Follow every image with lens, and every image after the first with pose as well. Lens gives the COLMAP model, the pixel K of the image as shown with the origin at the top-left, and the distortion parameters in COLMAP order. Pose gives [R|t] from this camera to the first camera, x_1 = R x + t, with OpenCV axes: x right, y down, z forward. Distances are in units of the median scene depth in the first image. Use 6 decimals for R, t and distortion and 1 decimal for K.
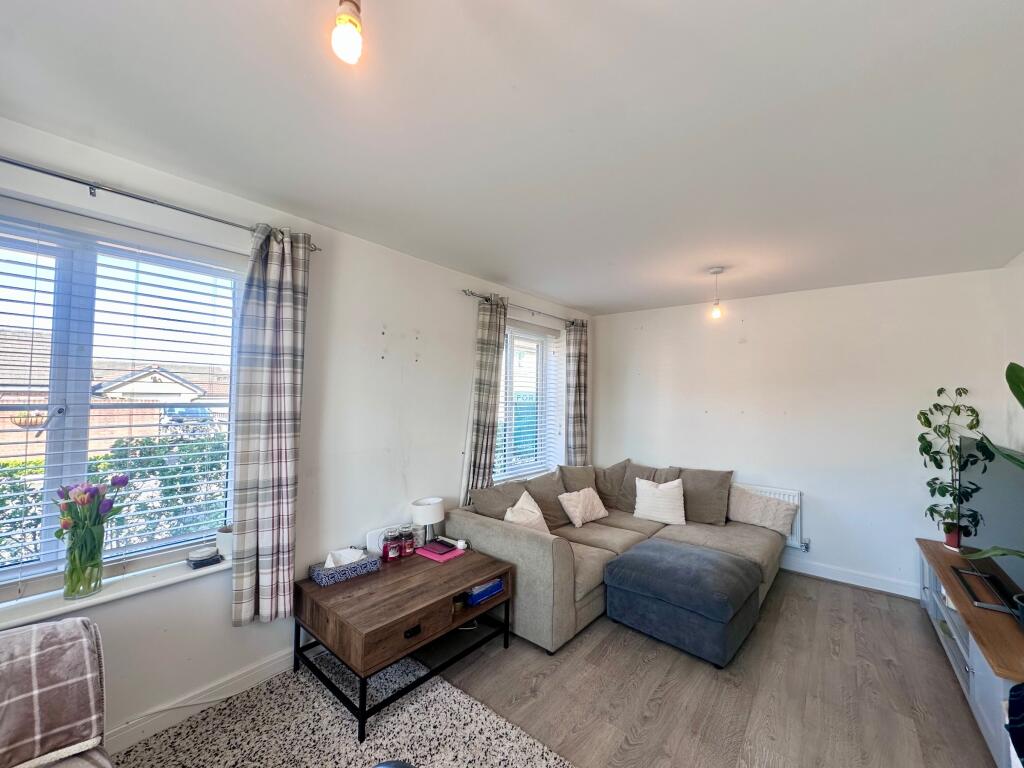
lens RADIAL K [[408.2, 0, 512.0], [0, 408.2, 384.0], [0, 0, 1]] dist [-0.004675, 0.000365]
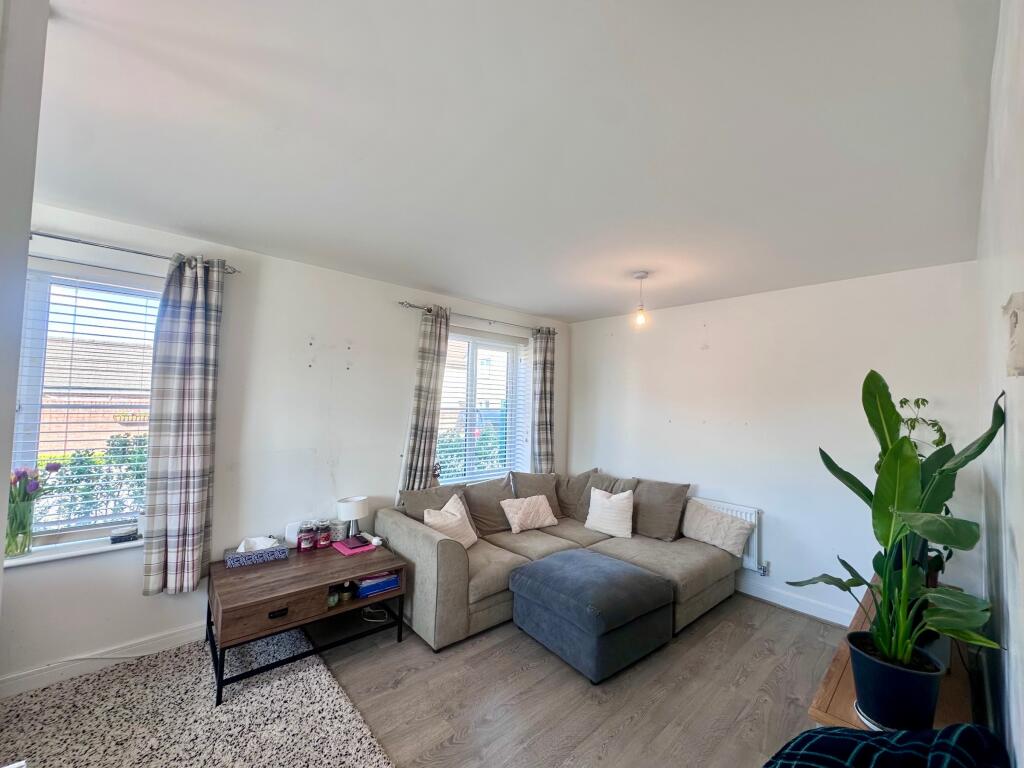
lens RADIAL K [[408.2, 0, 512.0], [0, 408.2, 384.0], [0, 0, 1]] dist [-0.004675, 0.000365]
pose [[0.987811, 0.003732, -0.155613, 0.387426], [-0.006435, 0.999837, -0.016869, -0.001037], [0.155525, 0.017665, 0.987674, -0.003852]]
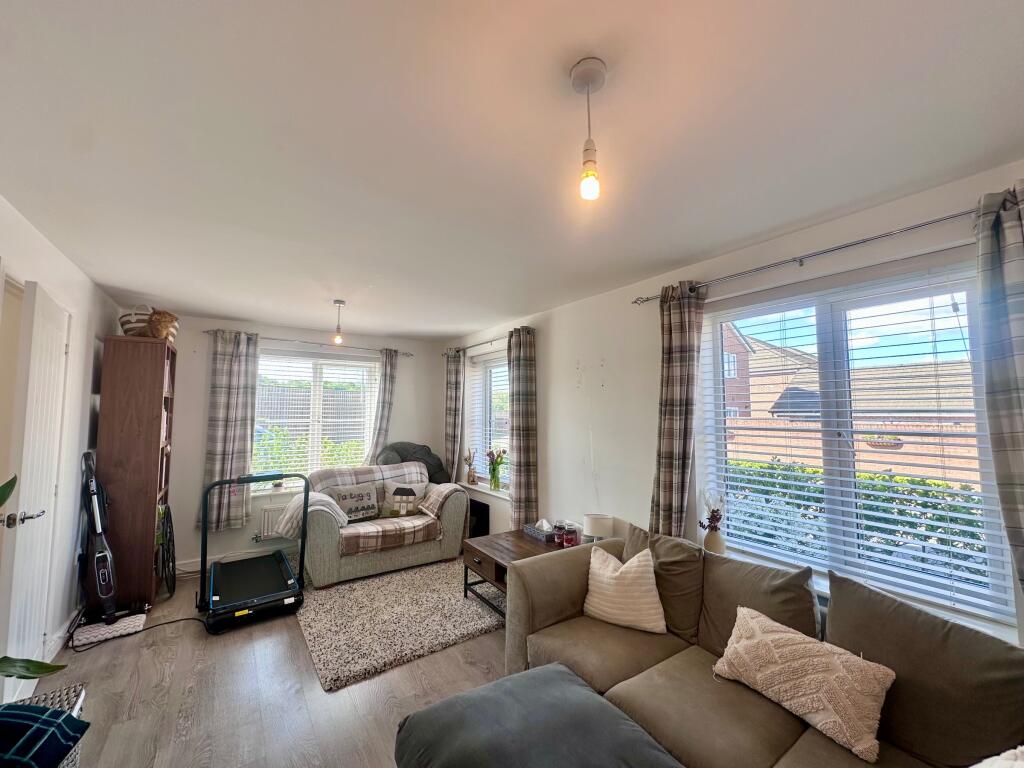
lens RADIAL K [[408.2, 0, 512.0], [0, 408.2, 384.0], [0, 0, 1]] dist [-0.004675, 0.000365]
pose [[-0.260311, -0.080128, -0.962194, 0.947287], [0.017198, 0.996008, -0.087597, 0.032471], [0.965372, -0.039350, -0.257893, 1.108447]]
